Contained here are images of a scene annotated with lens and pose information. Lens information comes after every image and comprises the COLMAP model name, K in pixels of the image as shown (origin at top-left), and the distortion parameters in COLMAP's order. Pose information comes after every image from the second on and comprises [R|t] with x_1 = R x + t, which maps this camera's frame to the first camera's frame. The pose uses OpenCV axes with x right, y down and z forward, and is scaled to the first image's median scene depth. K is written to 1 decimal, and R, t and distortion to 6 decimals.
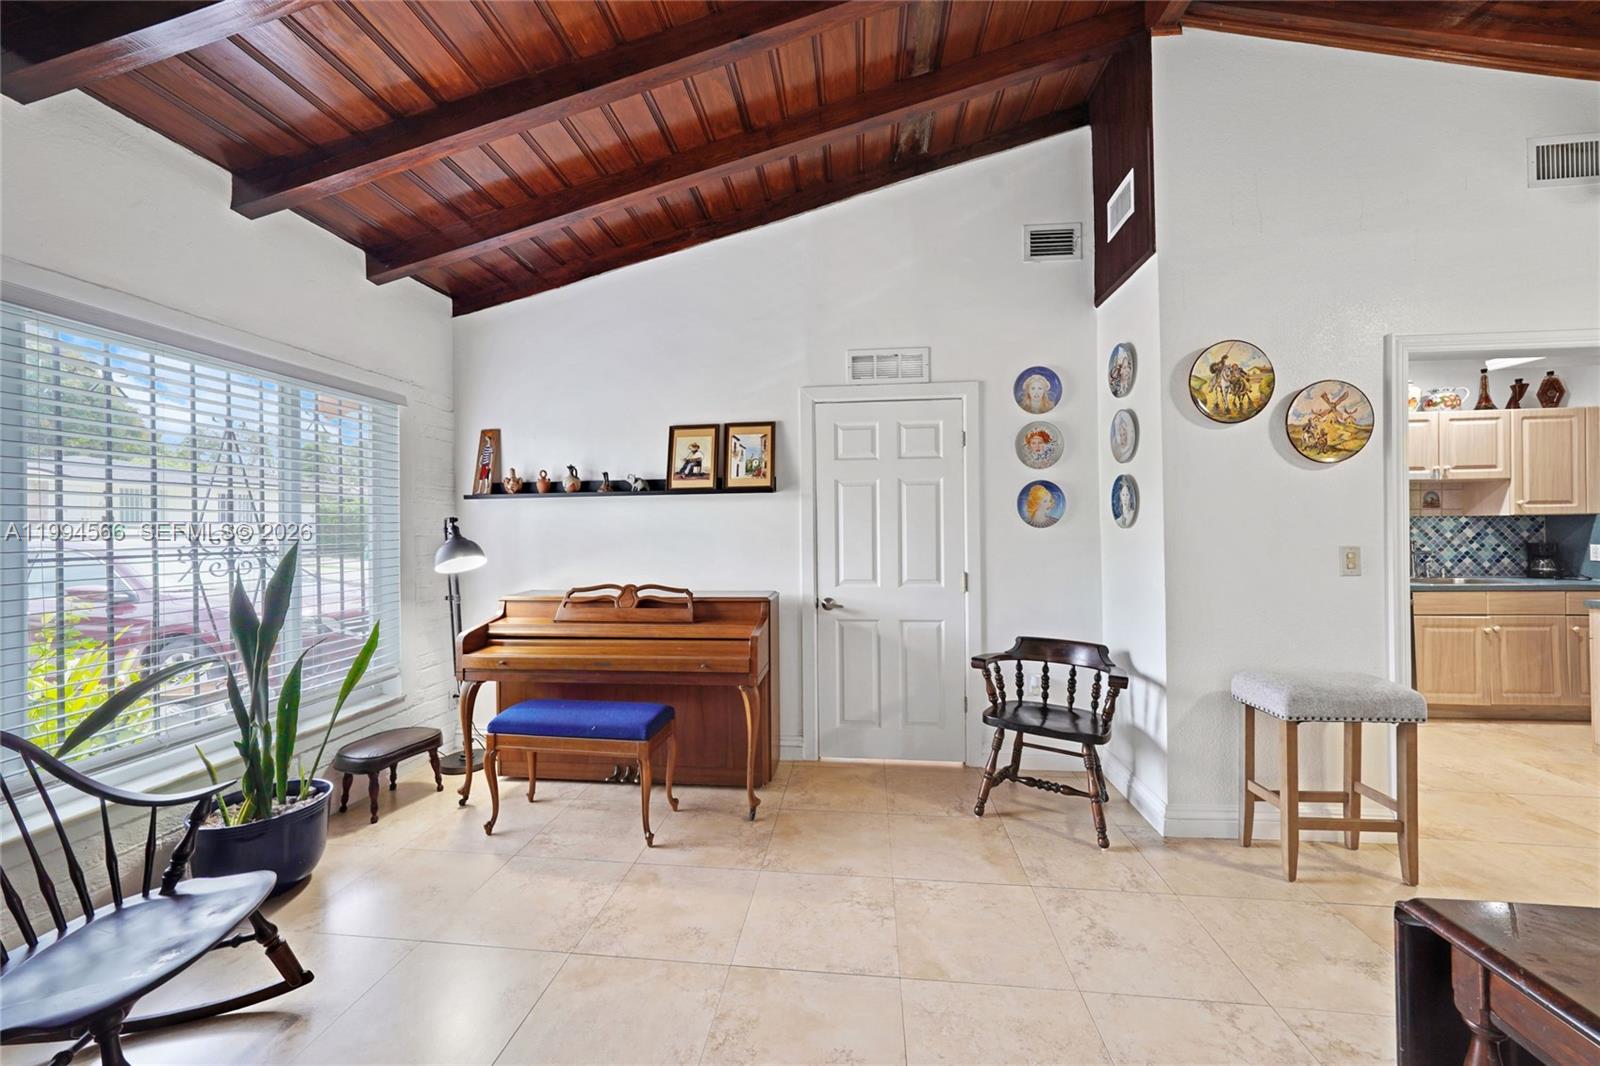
lens RADIAL K [[606.6, 0, 791.7], [0, 606.6, 528.5], [0, 0, 1]] dist [-0.009271, 0.003320]
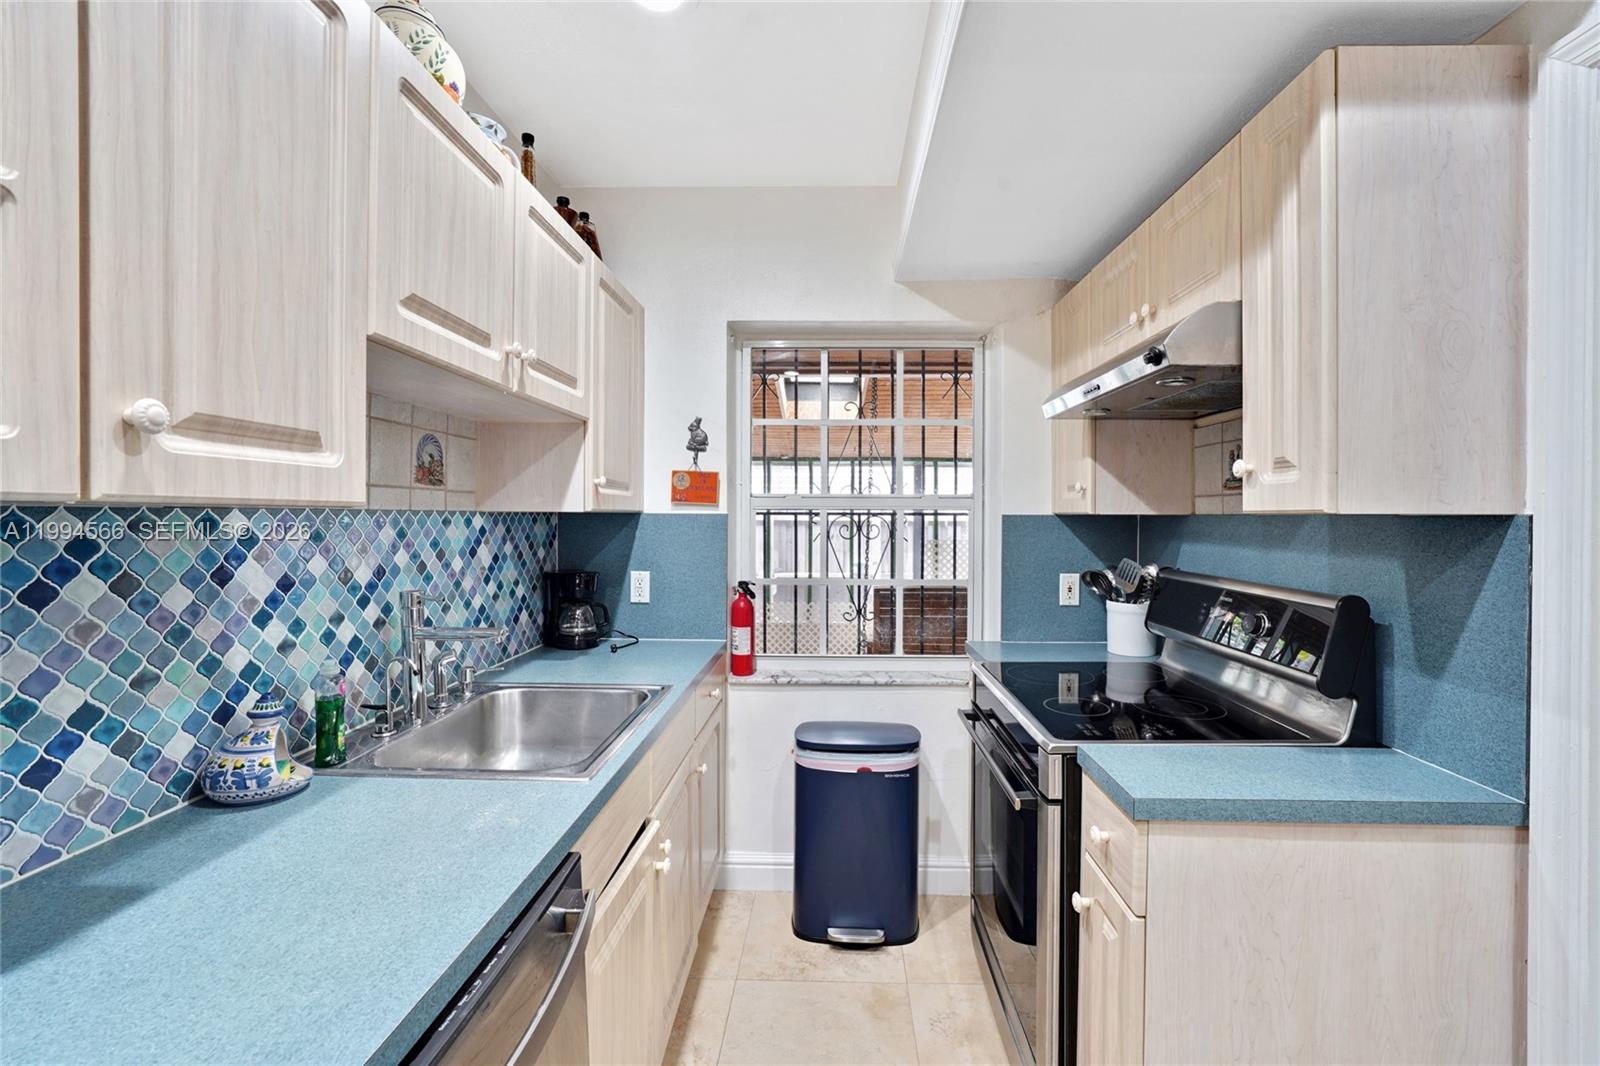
lens RADIAL K [[677.1, 0, 829.8], [0, 677.1, 518.1], [0, 0, 1]] dist [-0.014527, 0.001382]
pose [[-0.100411, 0.005888, 0.994929, 0.926693], [-0.002687, 0.999977, -0.006189, -0.020060], [-0.994942, -0.003295, -0.100393, 1.129568]]
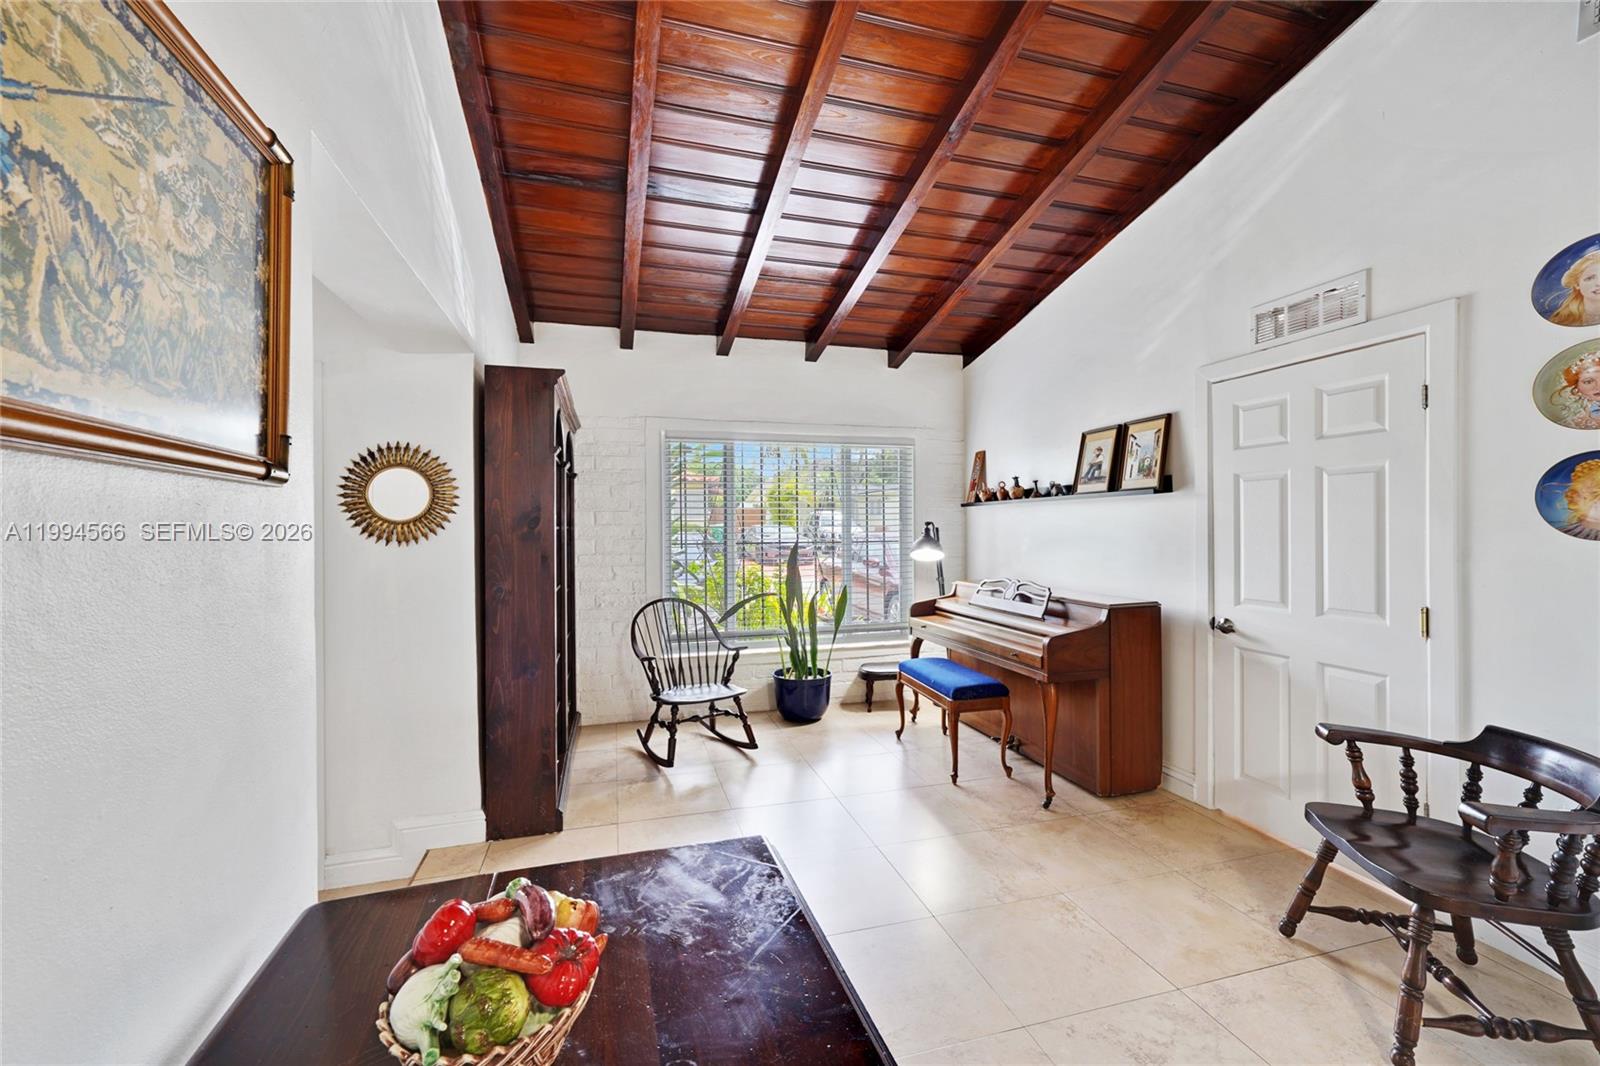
lens RADIAL K [[645.9, 0, 787.6], [0, 645.9, 525.4], [0, 0, 1]] dist [-0.014230, 0.005979]
pose [[0.365279, 0.005673, -0.930881, 0.651493], [0.001804, 0.999975, 0.006802, -0.018615], [0.930896, -0.004164, 0.365260, 0.133718]]
